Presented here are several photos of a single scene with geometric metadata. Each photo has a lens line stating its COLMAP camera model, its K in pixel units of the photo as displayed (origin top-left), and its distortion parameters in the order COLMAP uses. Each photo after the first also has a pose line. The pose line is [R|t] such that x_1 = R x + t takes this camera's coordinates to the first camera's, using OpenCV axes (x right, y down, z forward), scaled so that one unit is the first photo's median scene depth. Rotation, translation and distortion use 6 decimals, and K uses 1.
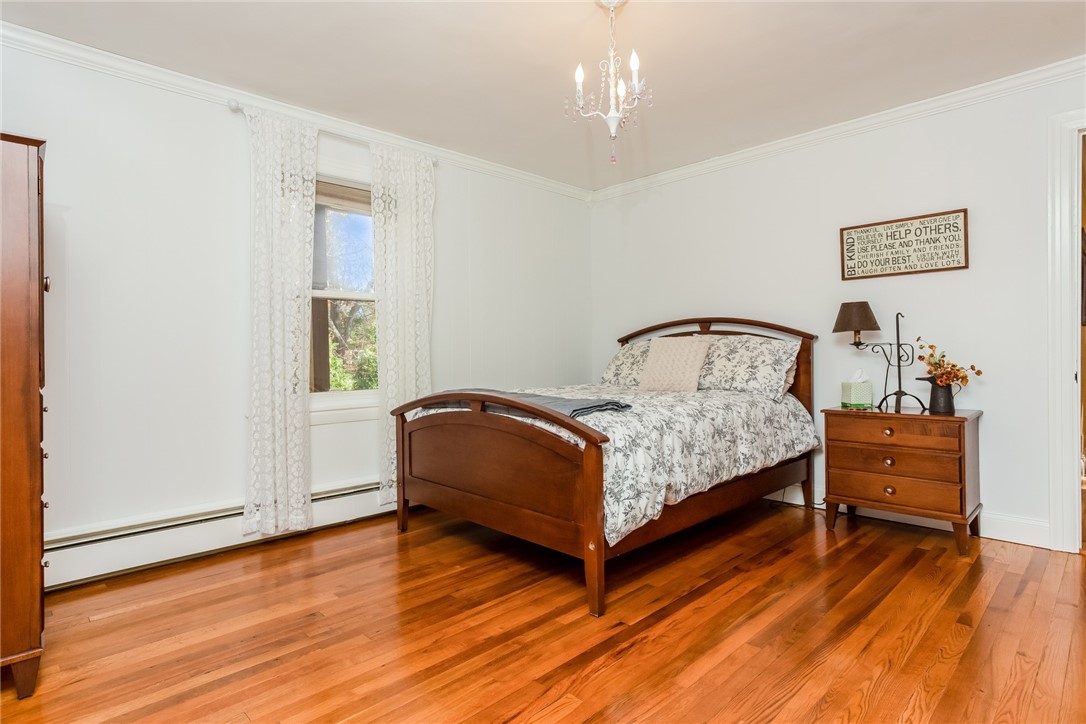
lens RADIAL K [[583.8, 0, 536.8], [0, 583.8, 356.5], [0, 0, 1]] dist [-0.017602, 0.000101]
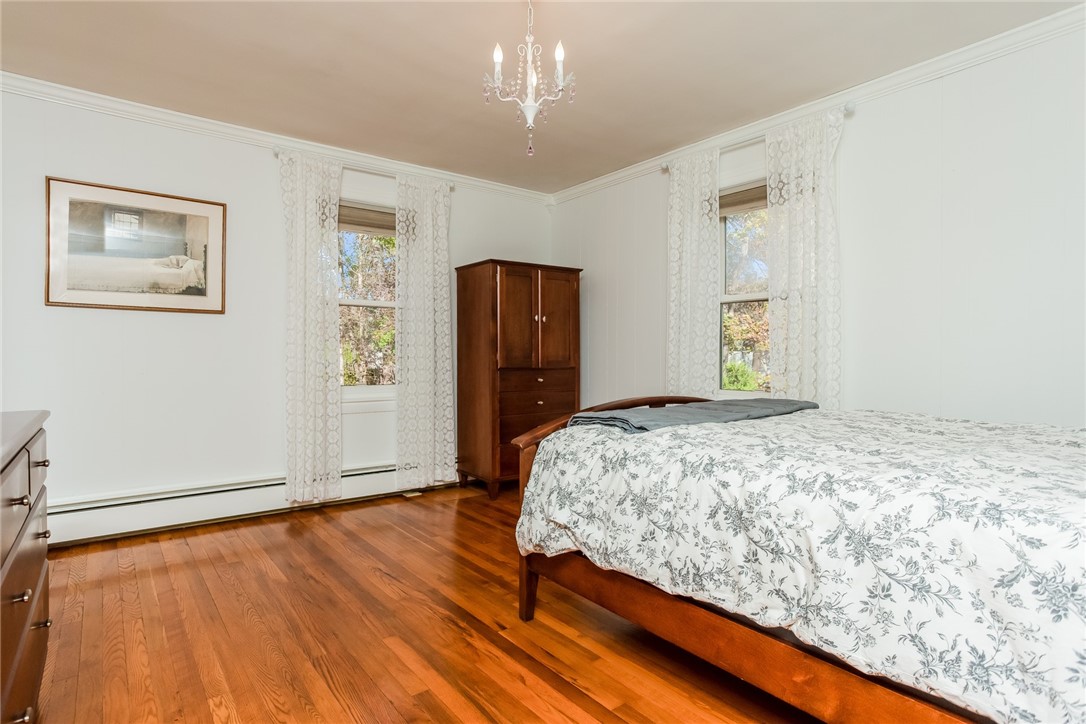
lens RADIAL K [[583.8, 0, 537.1], [0, 583.8, 357.5], [0, 0, 1]] dist [-0.017602, 0.000101]
pose [[-0.132742, 0.017199, -0.991001, 0.985363], [-0.009110, 0.999786, 0.018571, -0.020121], [0.991109, 0.011493, -0.132557, 1.045430]]
